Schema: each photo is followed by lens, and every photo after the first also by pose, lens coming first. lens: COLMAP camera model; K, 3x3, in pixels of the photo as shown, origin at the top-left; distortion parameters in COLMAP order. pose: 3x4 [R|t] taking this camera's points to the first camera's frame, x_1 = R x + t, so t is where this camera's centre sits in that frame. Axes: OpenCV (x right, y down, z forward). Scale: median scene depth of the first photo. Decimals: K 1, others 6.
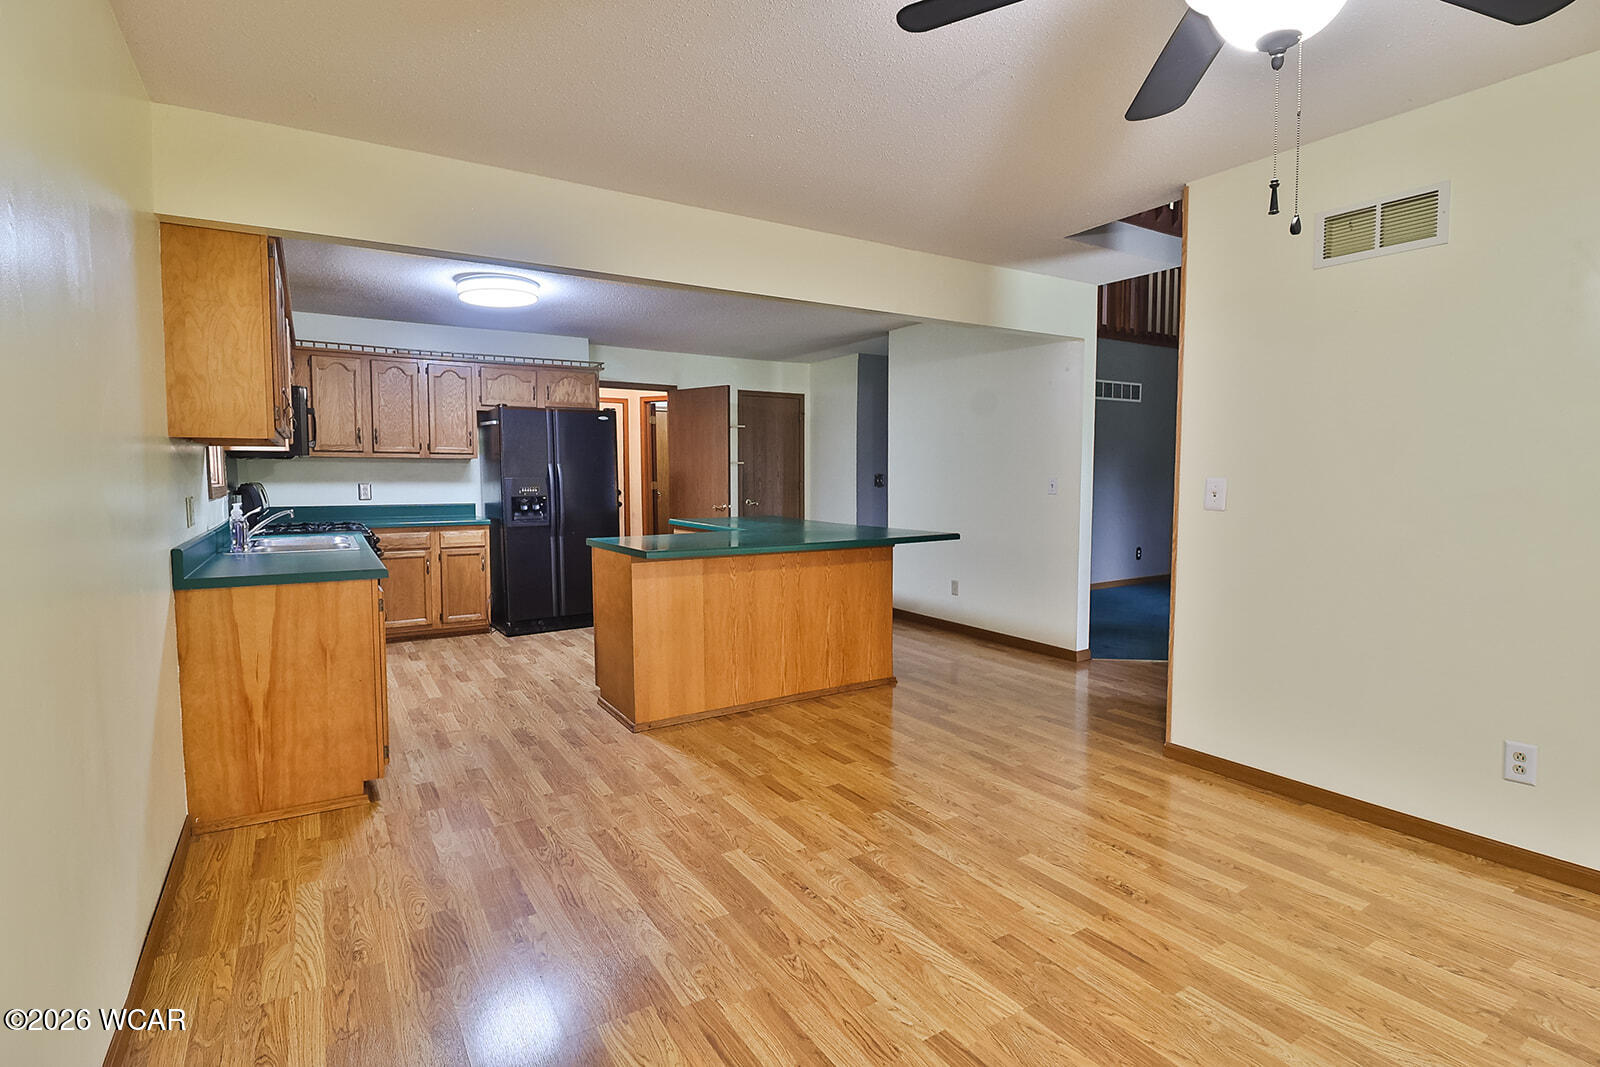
lens RADIAL K [[749.9, 0, 814.2], [0, 749.9, 524.9], [0, 0, 1]] dist [0.003584, -0.016923]
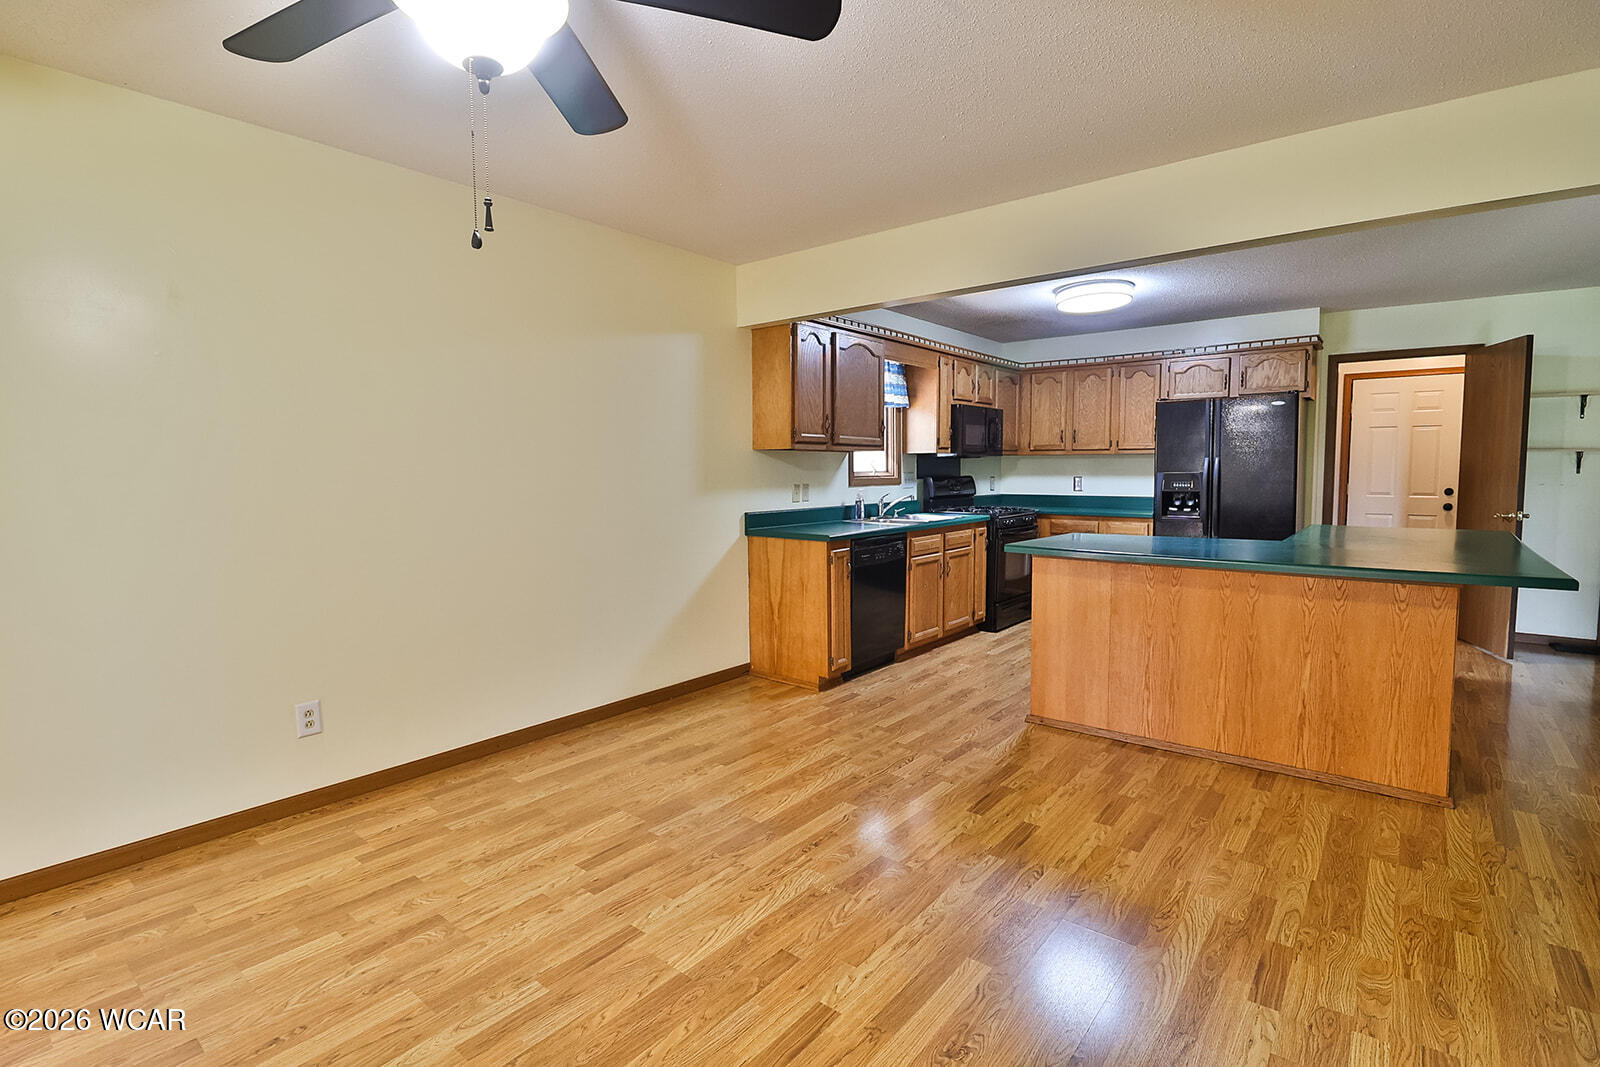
lens RADIAL K [[749.9, 0, 814.2], [0, 749.9, 524.9], [0, 0, 1]] dist [0.003584, -0.016923]
pose [[0.337665, 0.067976, -0.938809, 0.678037], [-0.059033, 0.996955, 0.050954, -0.029717], [0.939413, 0.038216, 0.340649, 0.409443]]
